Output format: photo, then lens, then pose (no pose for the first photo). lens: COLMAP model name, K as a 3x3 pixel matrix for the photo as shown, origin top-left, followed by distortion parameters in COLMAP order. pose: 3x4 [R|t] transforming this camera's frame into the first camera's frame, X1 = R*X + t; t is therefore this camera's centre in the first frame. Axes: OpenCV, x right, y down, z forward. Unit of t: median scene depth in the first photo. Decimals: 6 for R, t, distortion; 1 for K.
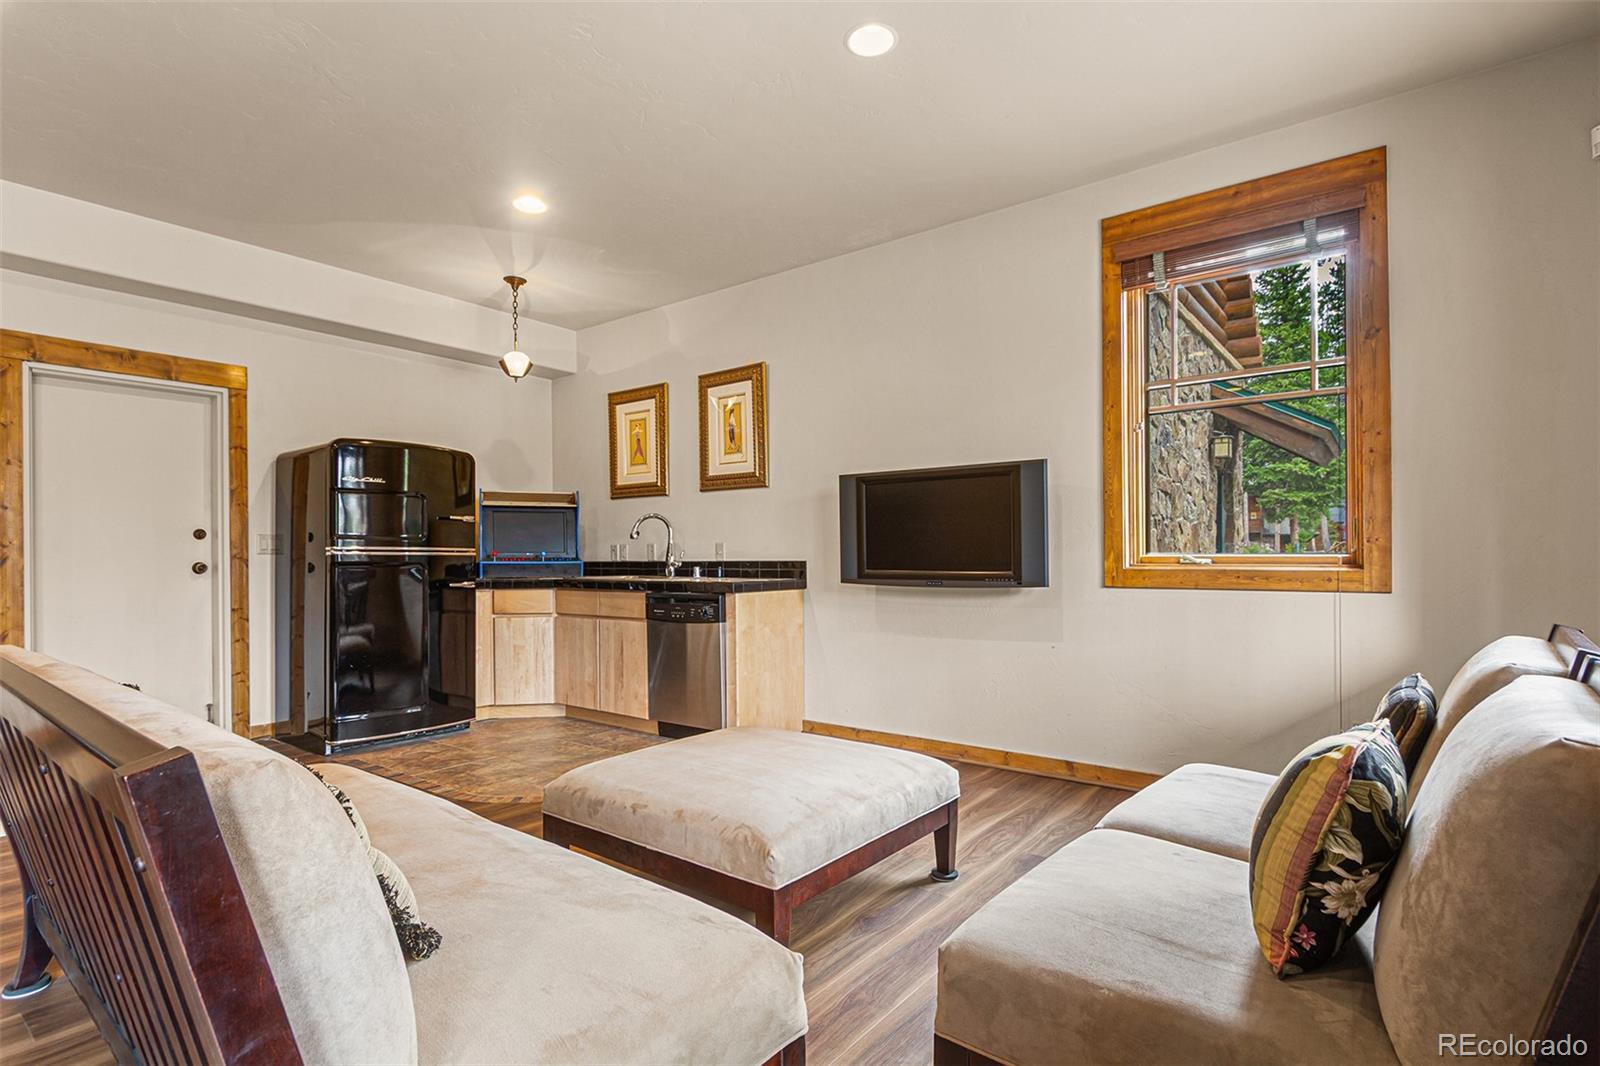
lens RADIAL K [[803.0, 0, 800.2], [0, 803.0, 559.9], [0, 0, 1]] dist [-0.000622, -0.000218]
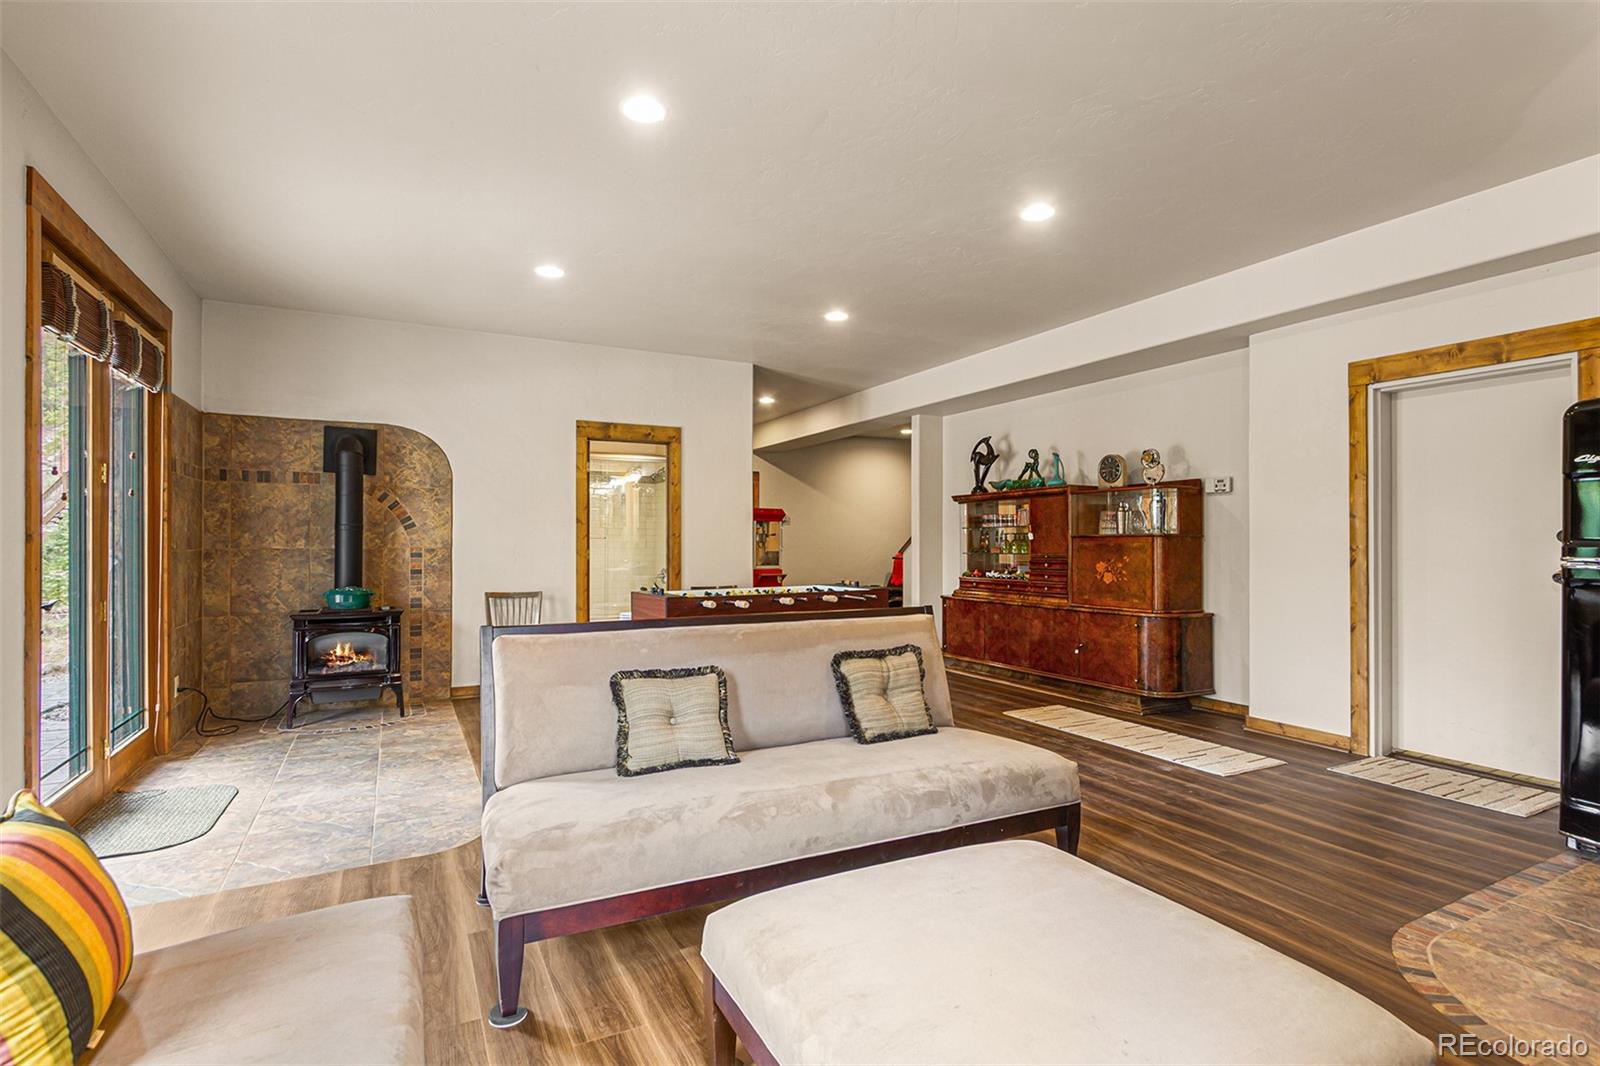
lens RADIAL K [[782.7, 0, 800.0], [0, 782.7, 533.0], [0, 0, 1]] dist [-0.001364, -0.000653]
pose [[-0.405743, -0.006805, -0.913962, 0.348506], [-0.006899, 0.999967, -0.004383, -0.030568], [0.913961, 0.004527, -0.405777, 0.713230]]
